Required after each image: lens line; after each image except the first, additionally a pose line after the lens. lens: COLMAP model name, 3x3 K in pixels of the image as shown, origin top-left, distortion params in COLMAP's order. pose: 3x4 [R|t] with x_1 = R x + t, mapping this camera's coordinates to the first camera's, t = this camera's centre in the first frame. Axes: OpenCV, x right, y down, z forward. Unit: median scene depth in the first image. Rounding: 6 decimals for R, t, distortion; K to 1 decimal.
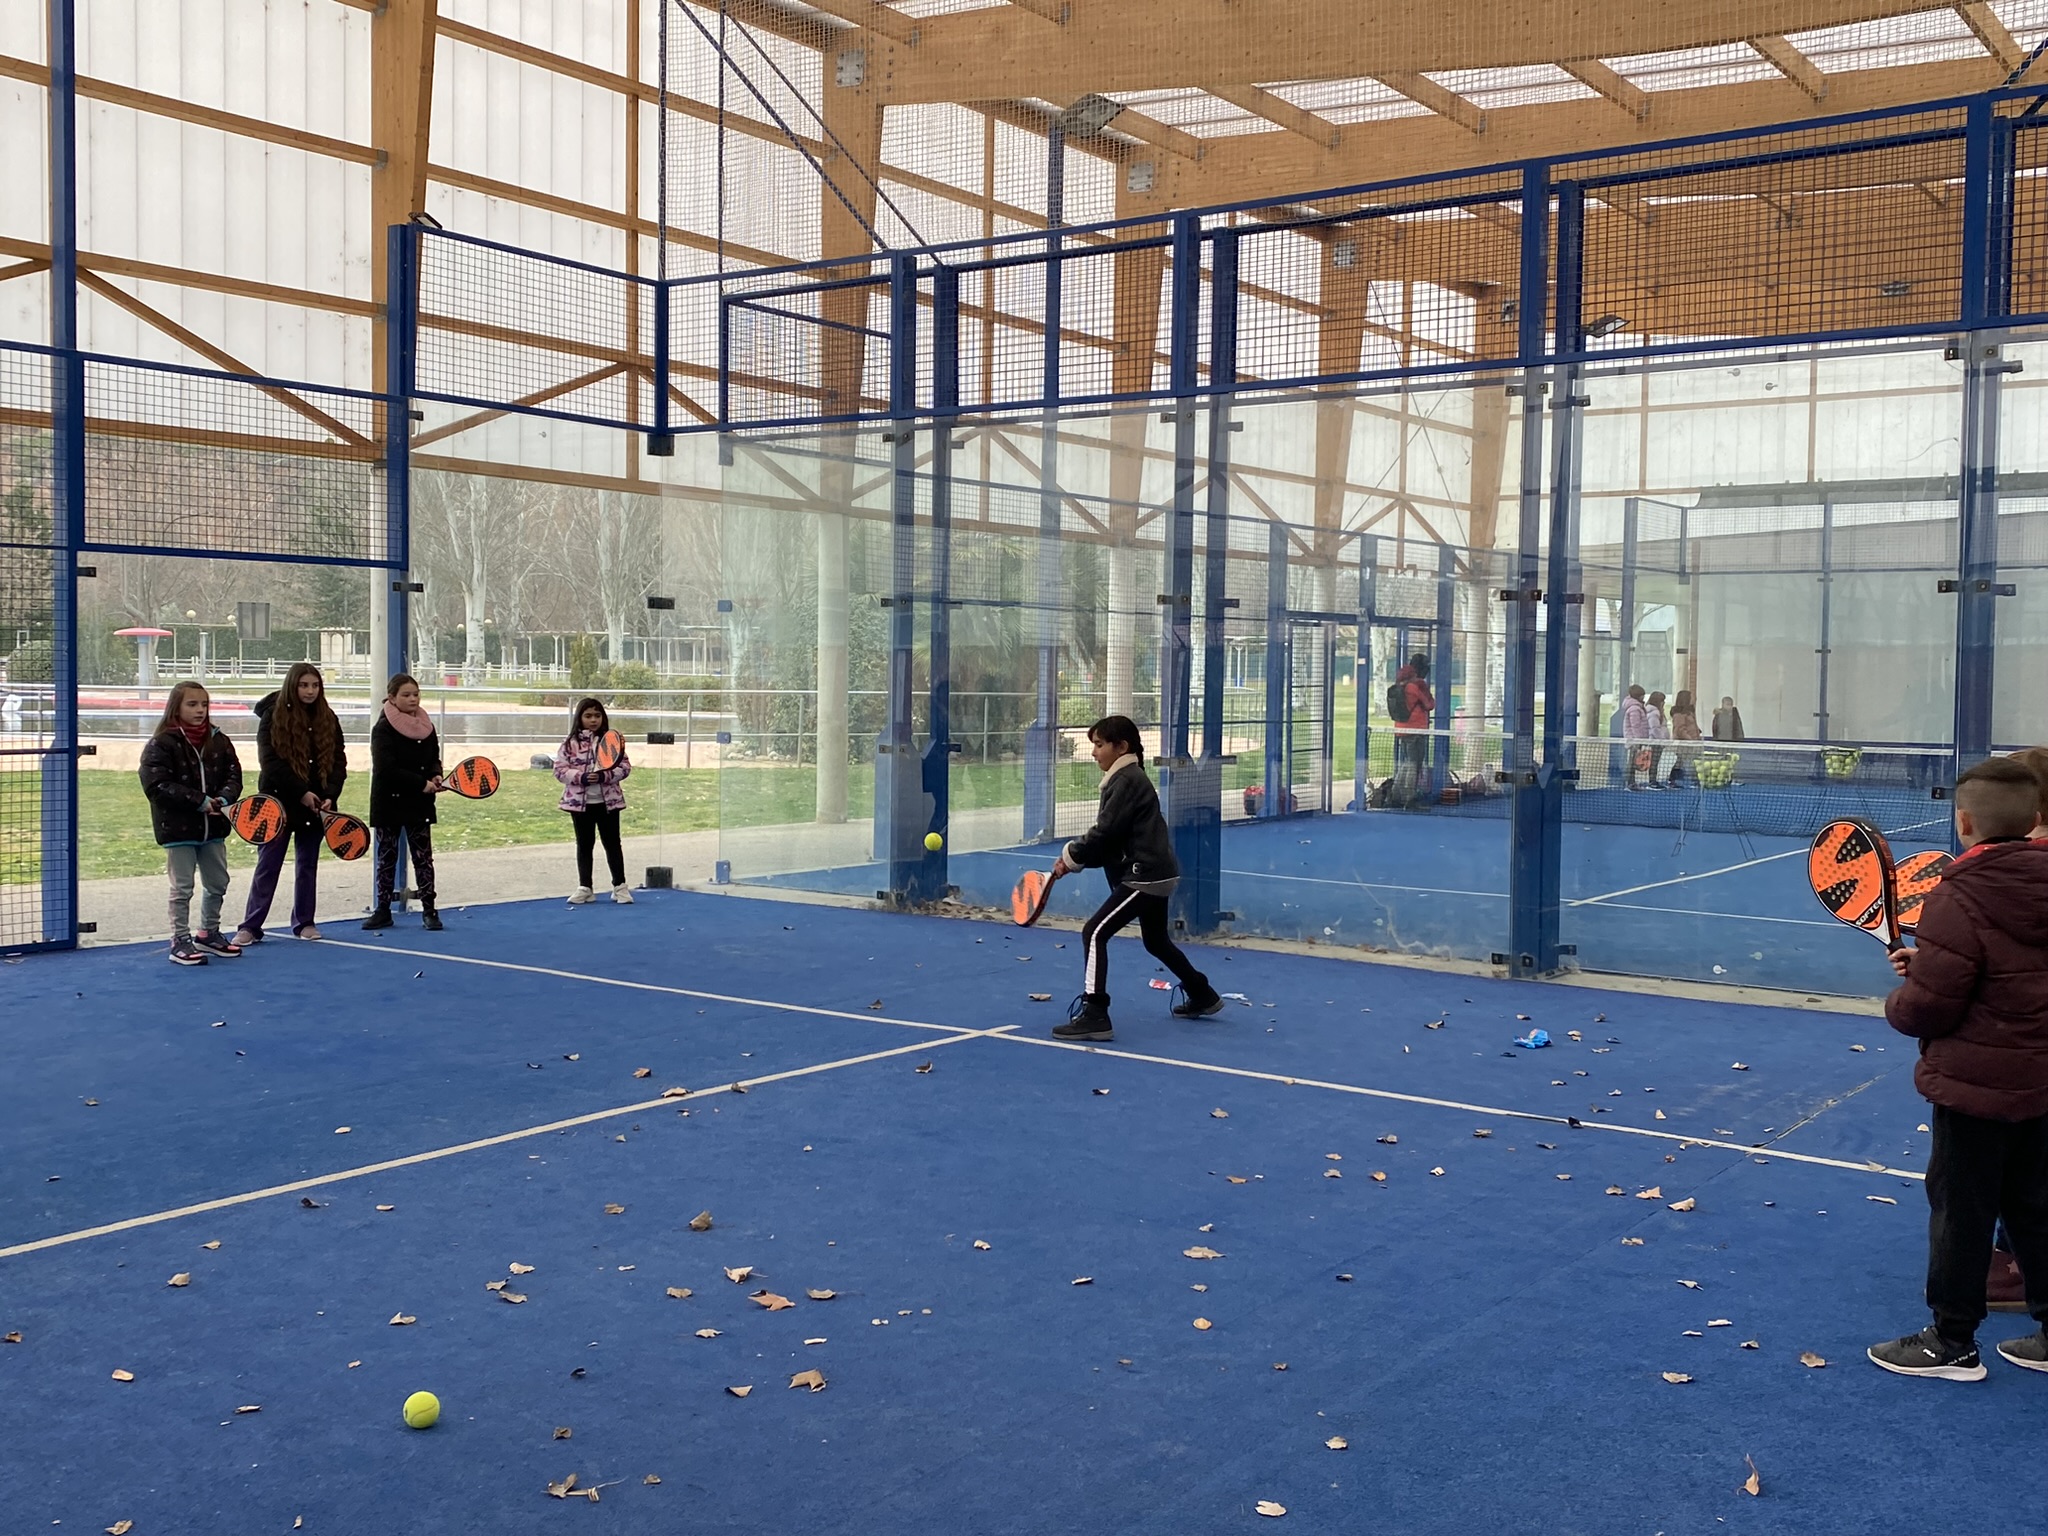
lens RADIAL K [[2058.6, 0, 1028.9], [0, 2058.6, 783.9], [0, 0, 1]] dist [0.014996, 0.000000]
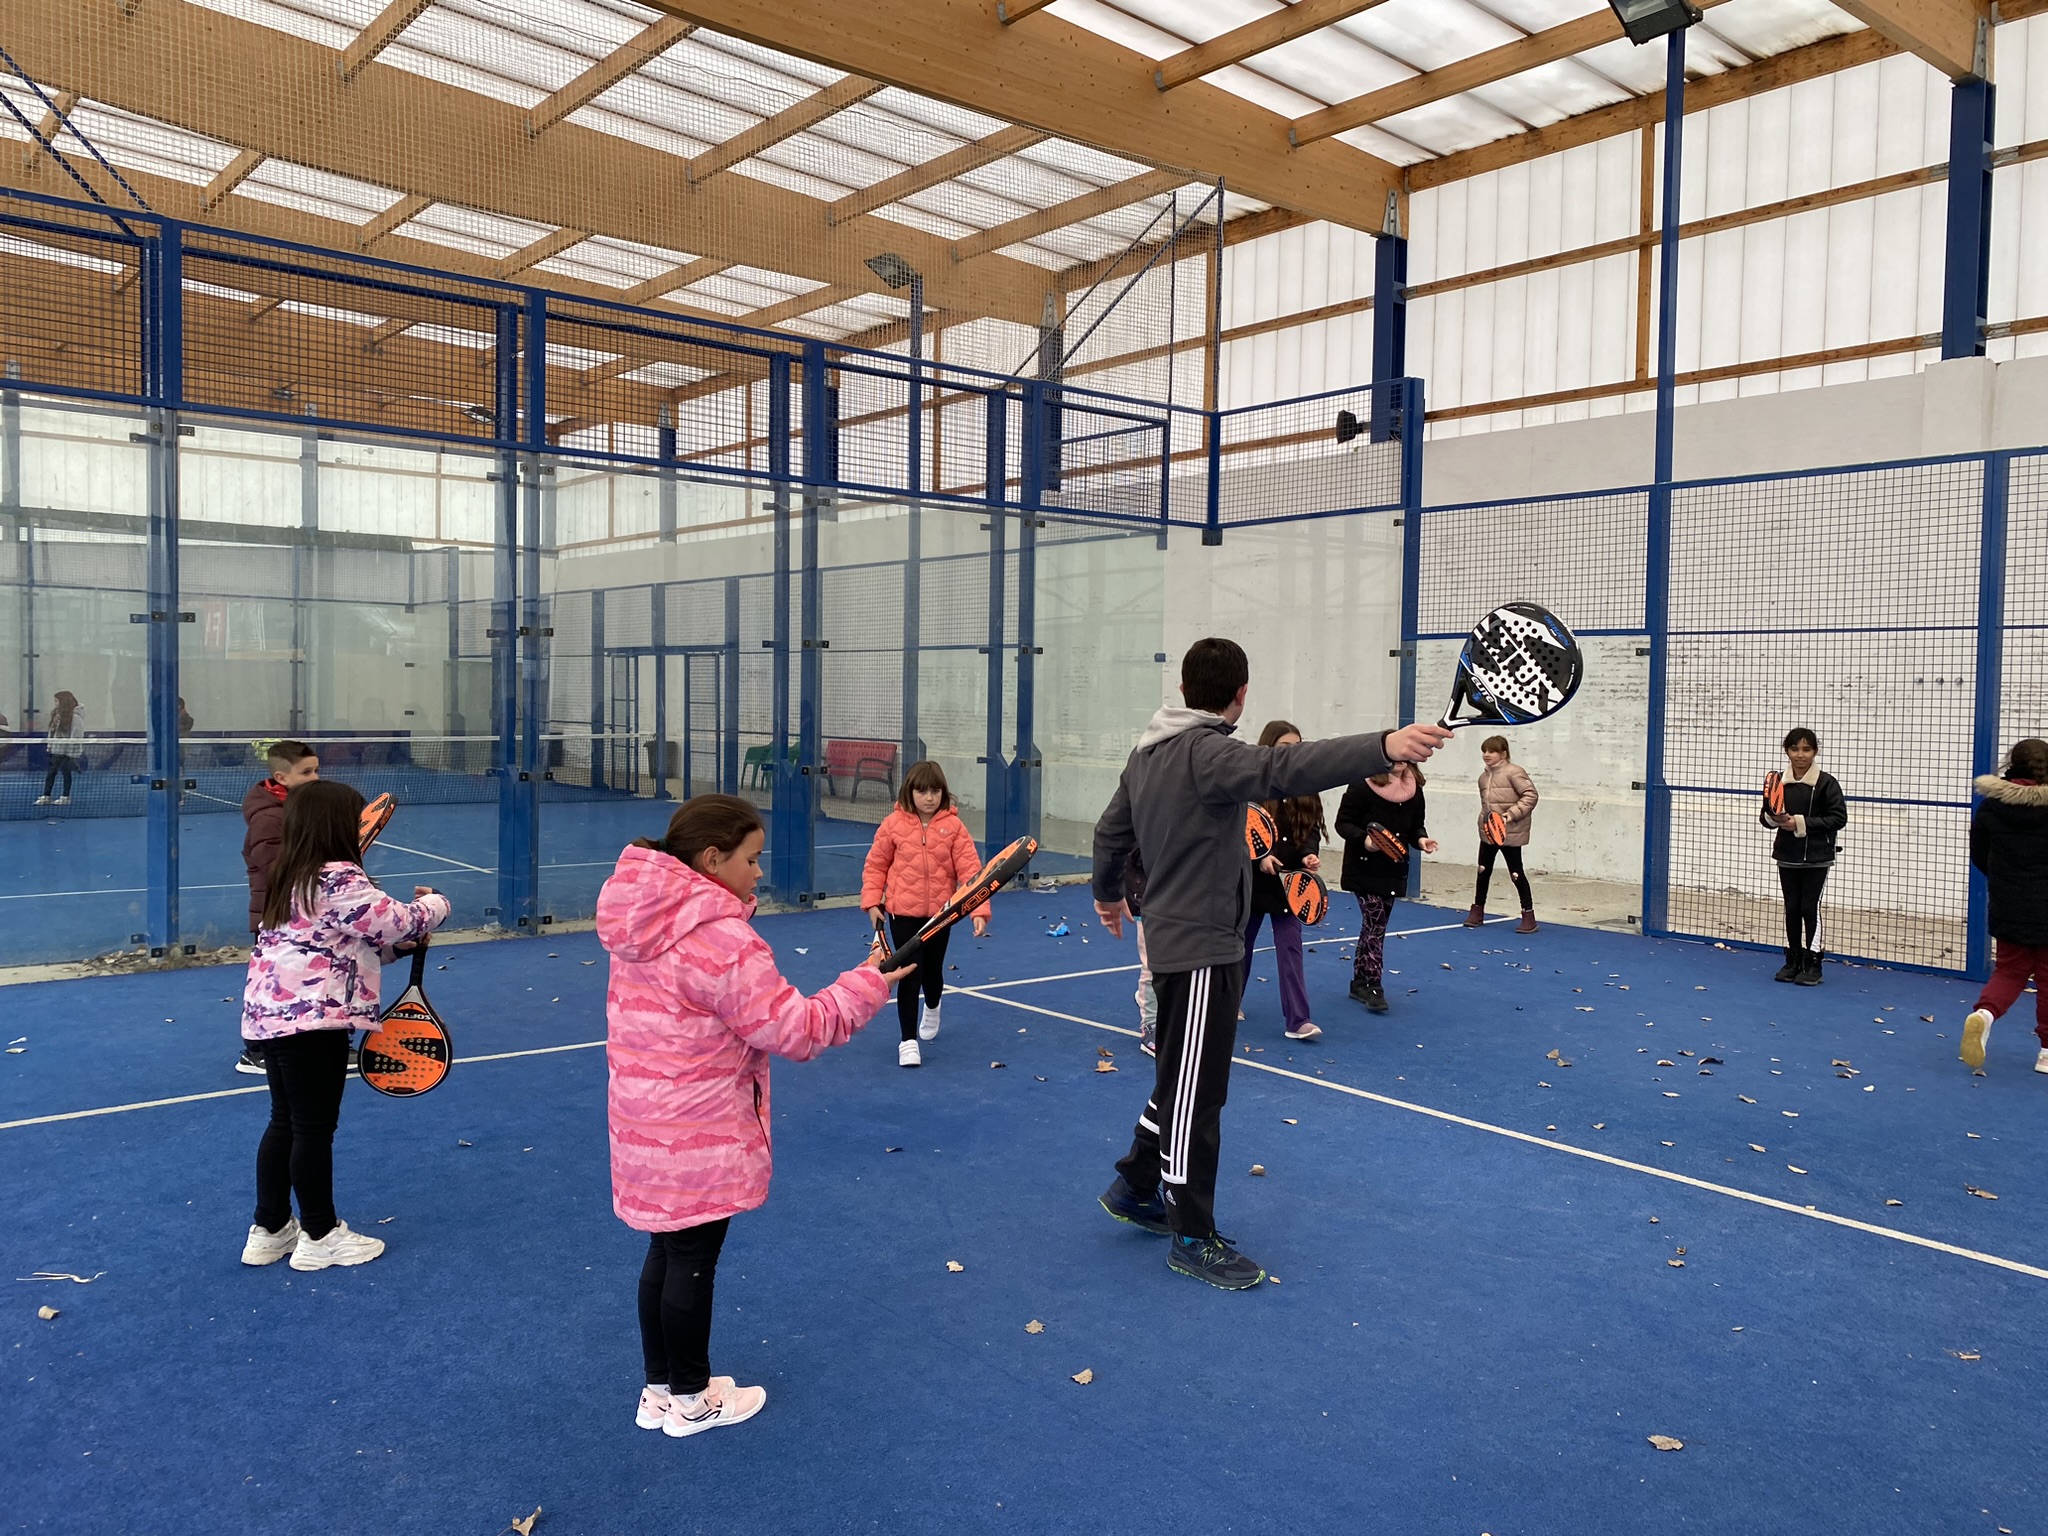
lens RADIAL K [[1556.9, 0, 1017.4], [0, 1556.9, 738.2], [0, 0, 1]] dist [0.022918, -0.016031]
pose [[0.232487, -0.035446, 0.971953, -0.454270], [0.038832, 0.998877, 0.027140, -0.026917], [-0.971824, 0.031434, 0.233603, 0.347139]]
